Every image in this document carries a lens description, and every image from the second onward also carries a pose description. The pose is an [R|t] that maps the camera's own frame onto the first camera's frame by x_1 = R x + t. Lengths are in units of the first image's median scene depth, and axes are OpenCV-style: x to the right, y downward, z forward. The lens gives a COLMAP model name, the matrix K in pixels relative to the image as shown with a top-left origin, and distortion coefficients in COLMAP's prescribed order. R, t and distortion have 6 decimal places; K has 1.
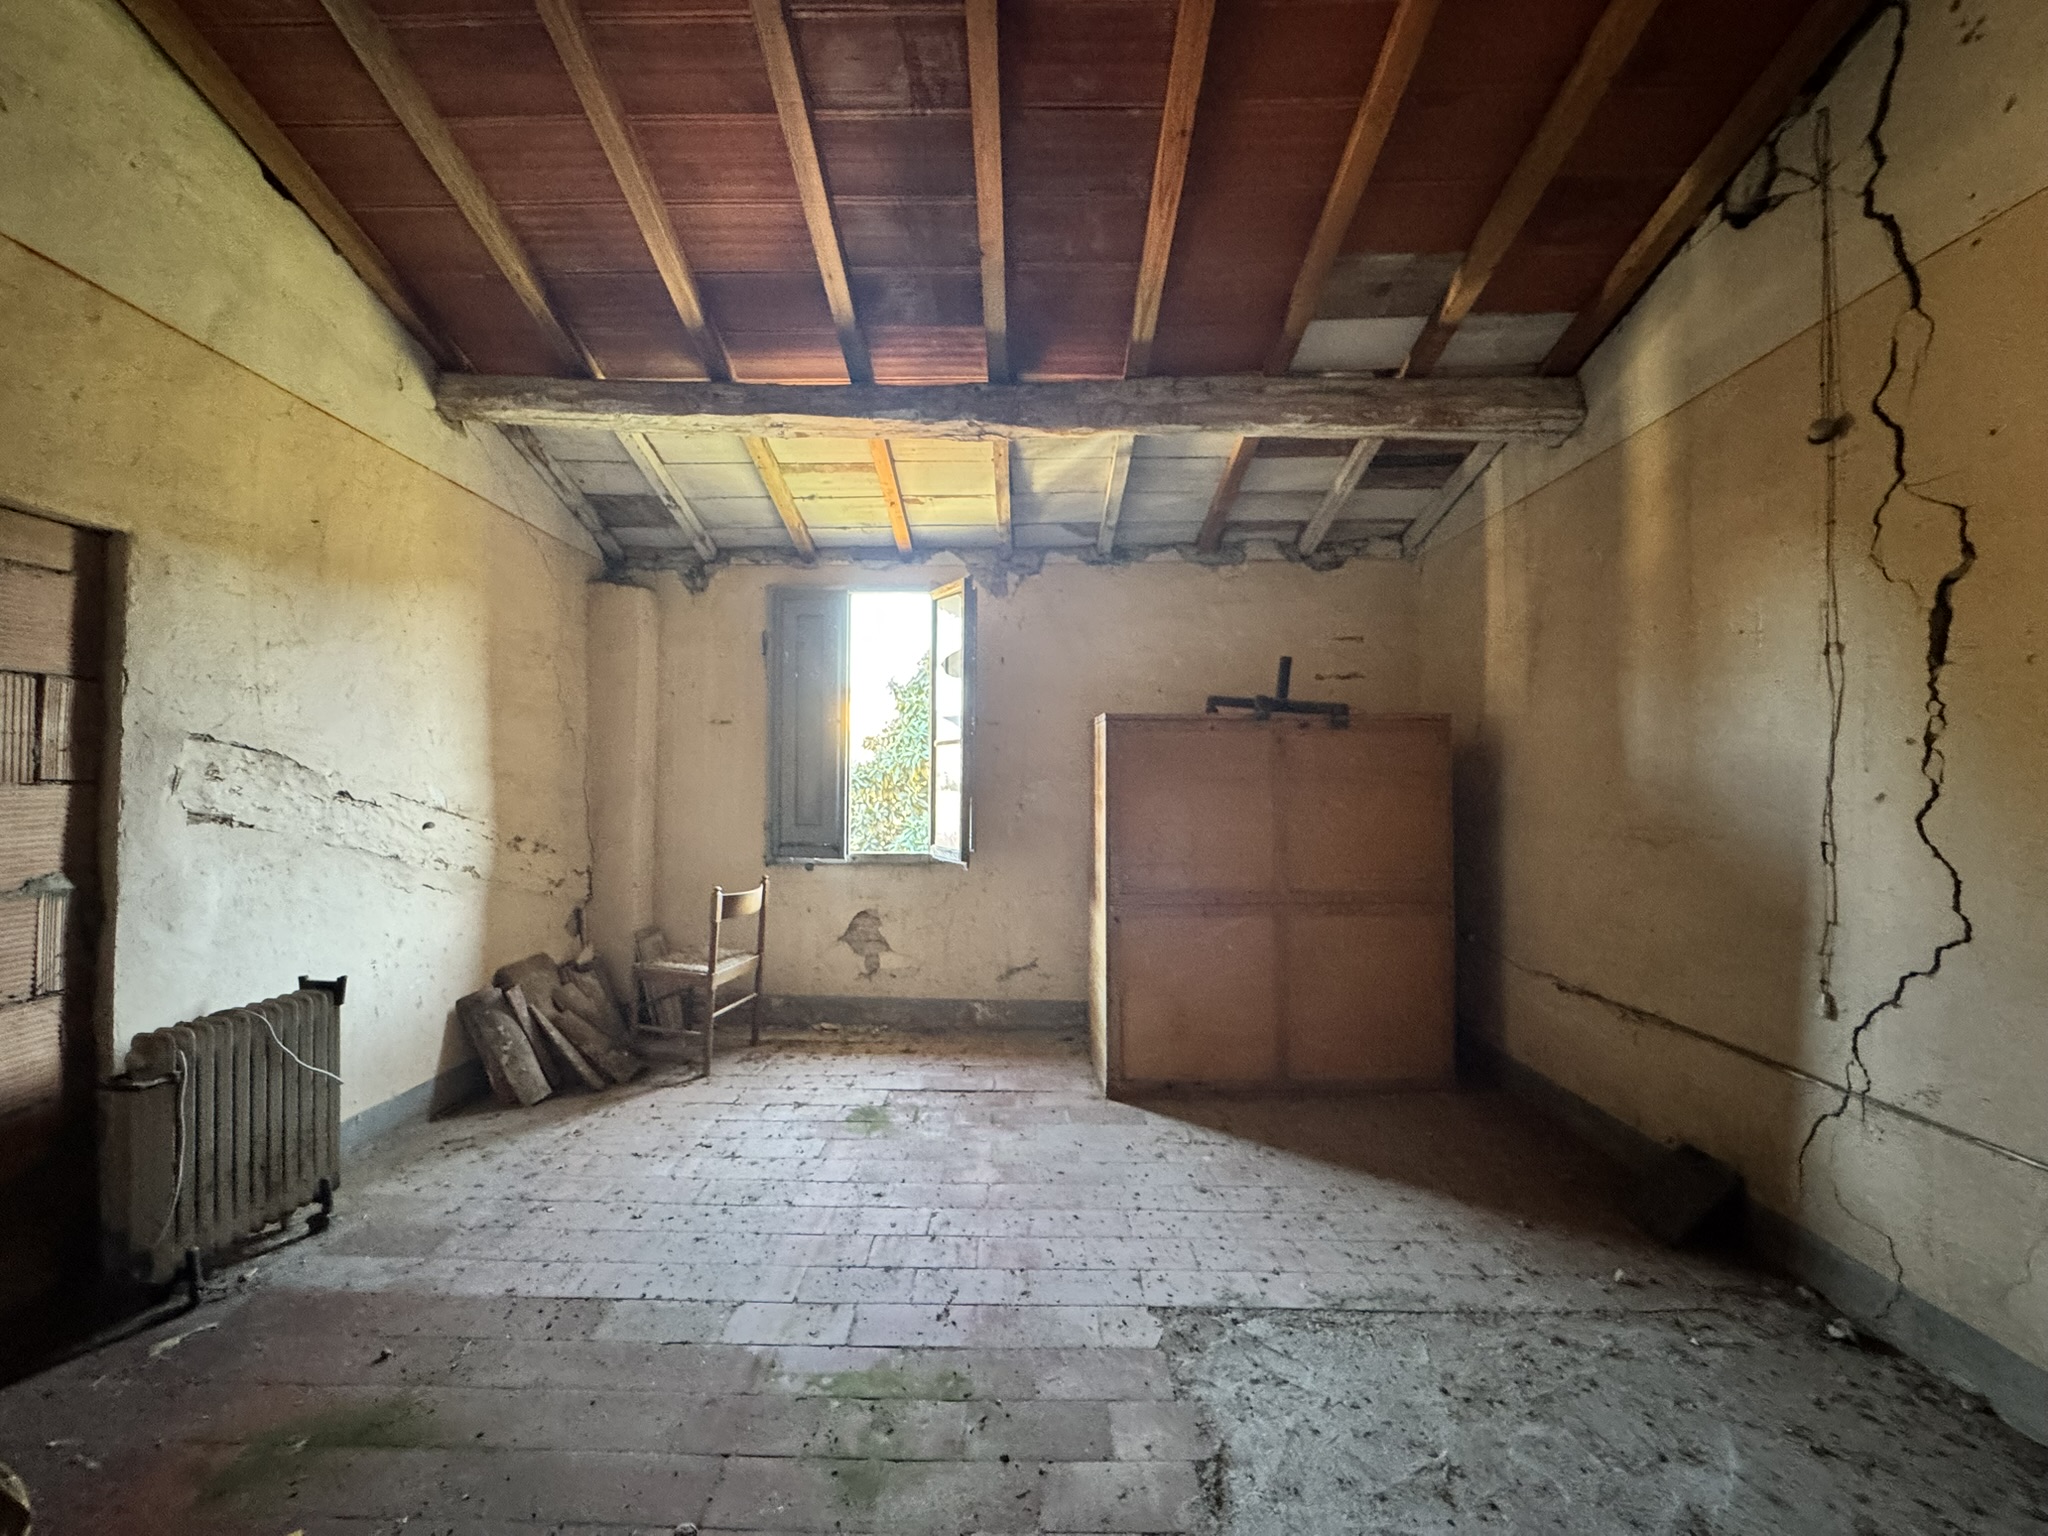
lens RADIAL K [[811.7, 0, 1024.6], [0, 811.7, 768.3], [0, 0, 1]] dist [-0.001426, 0.000132]
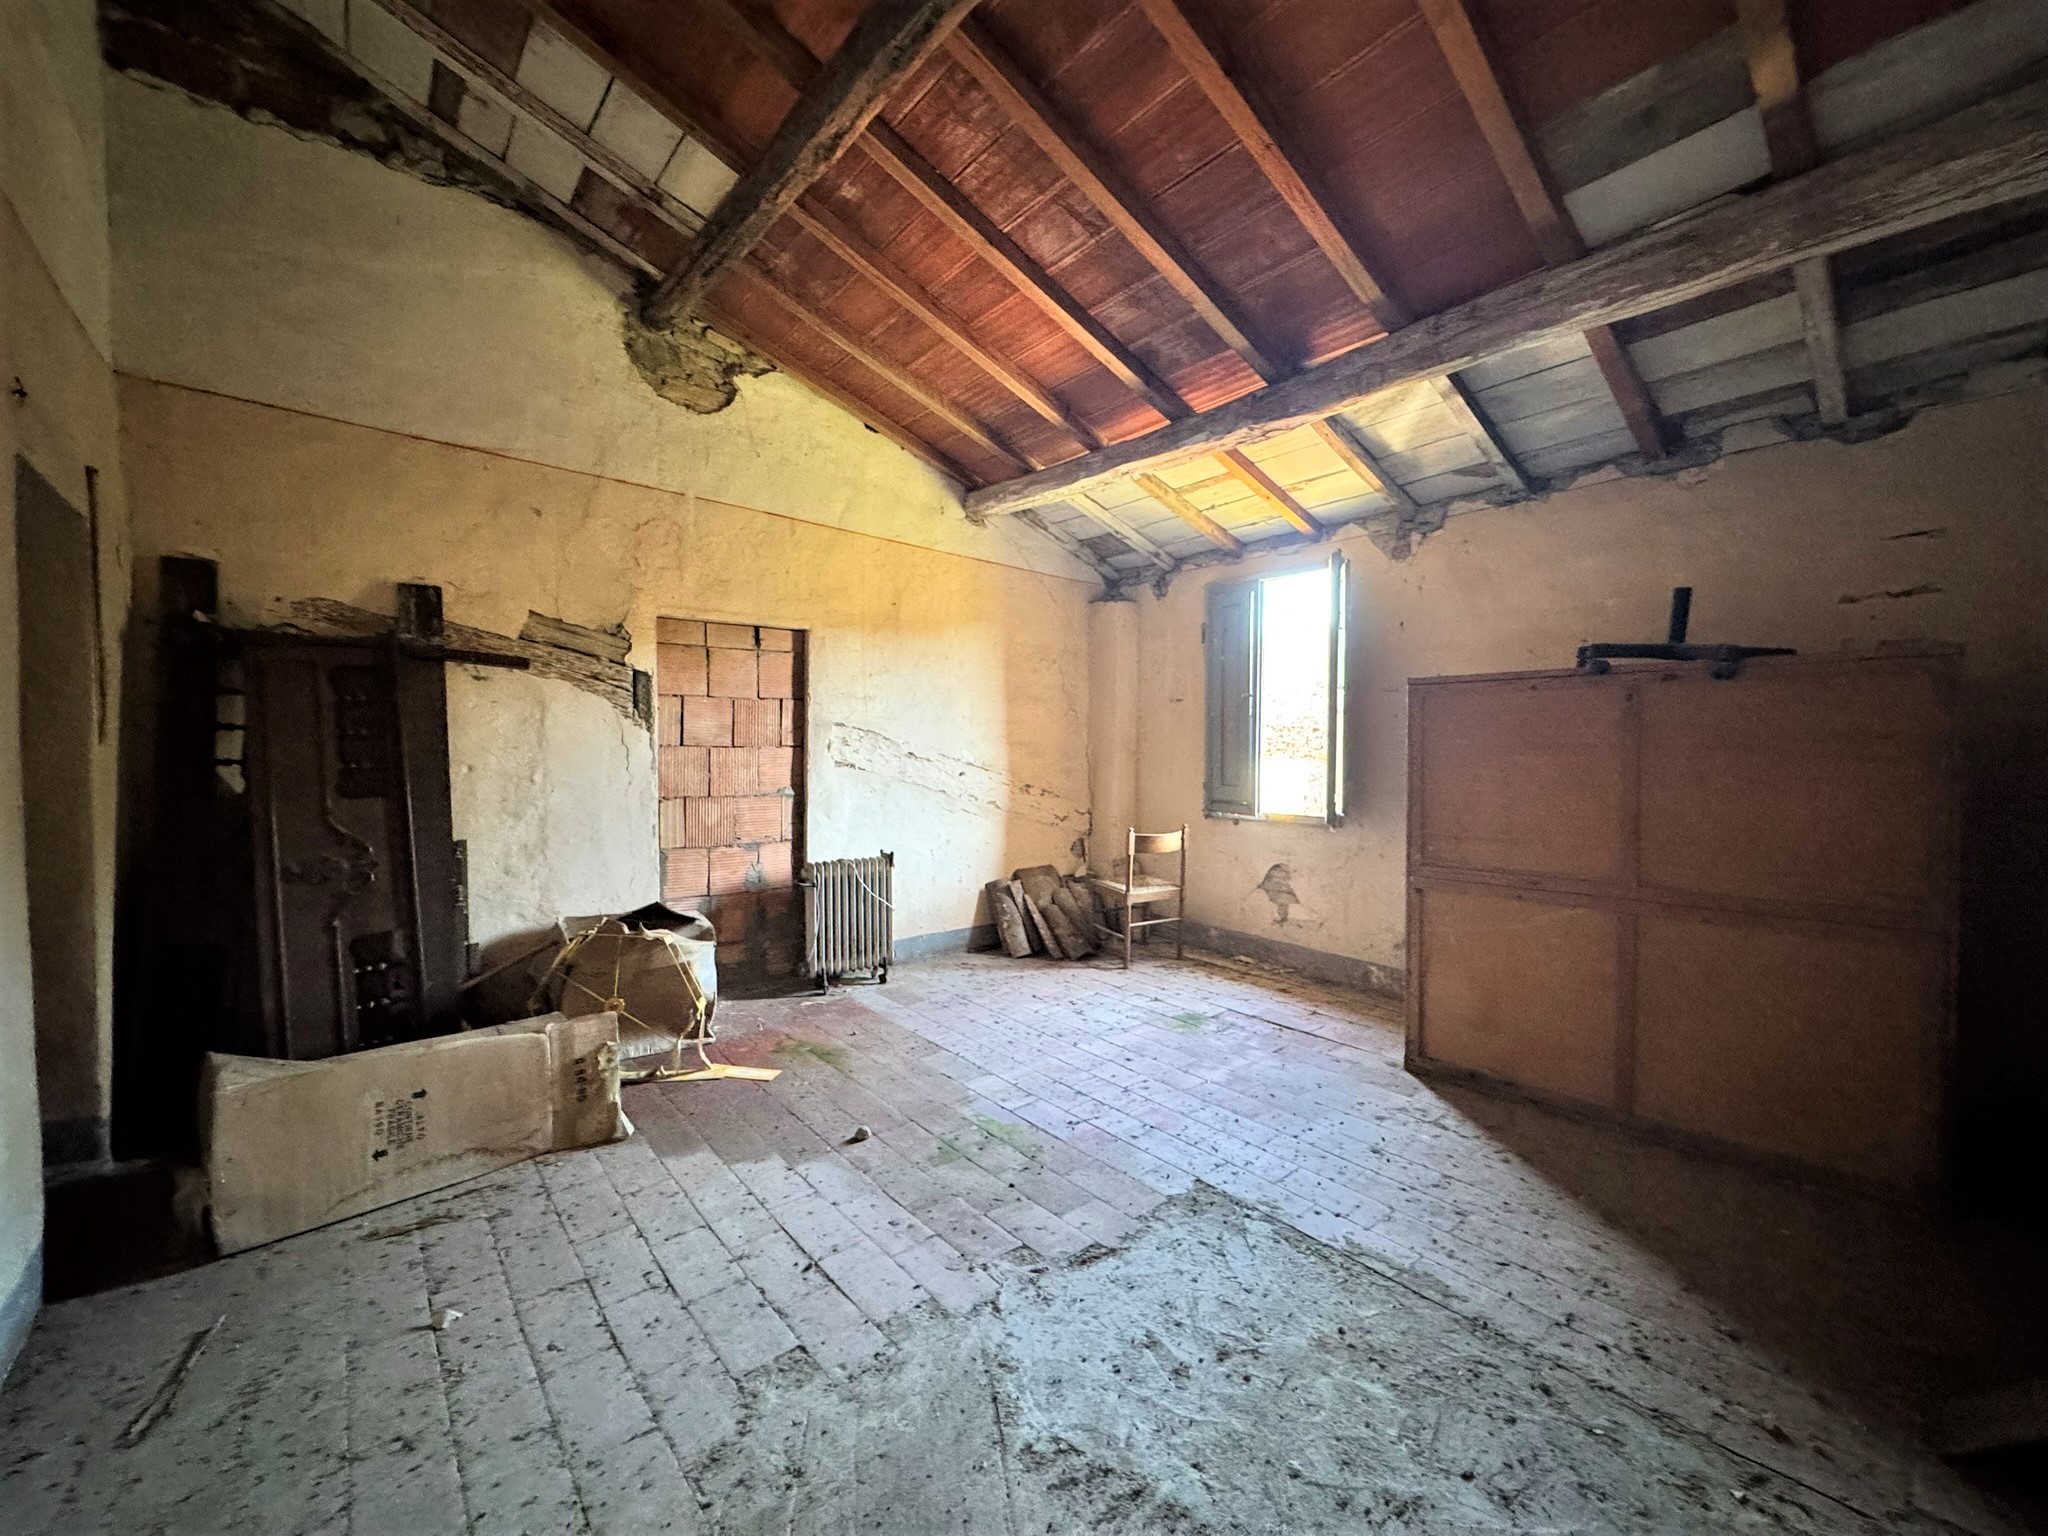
lens RADIAL K [[811.7, 0, 1032.0], [0, 811.7, 769.3], [0, 0, 1]] dist [-0.001426, 0.000132]
pose [[0.656707, 0.021415, -0.753842, 0.570530], [0.007549, 0.999360, 0.034965, 0.004411], [0.754108, -0.028653, 0.656125, 0.021330]]
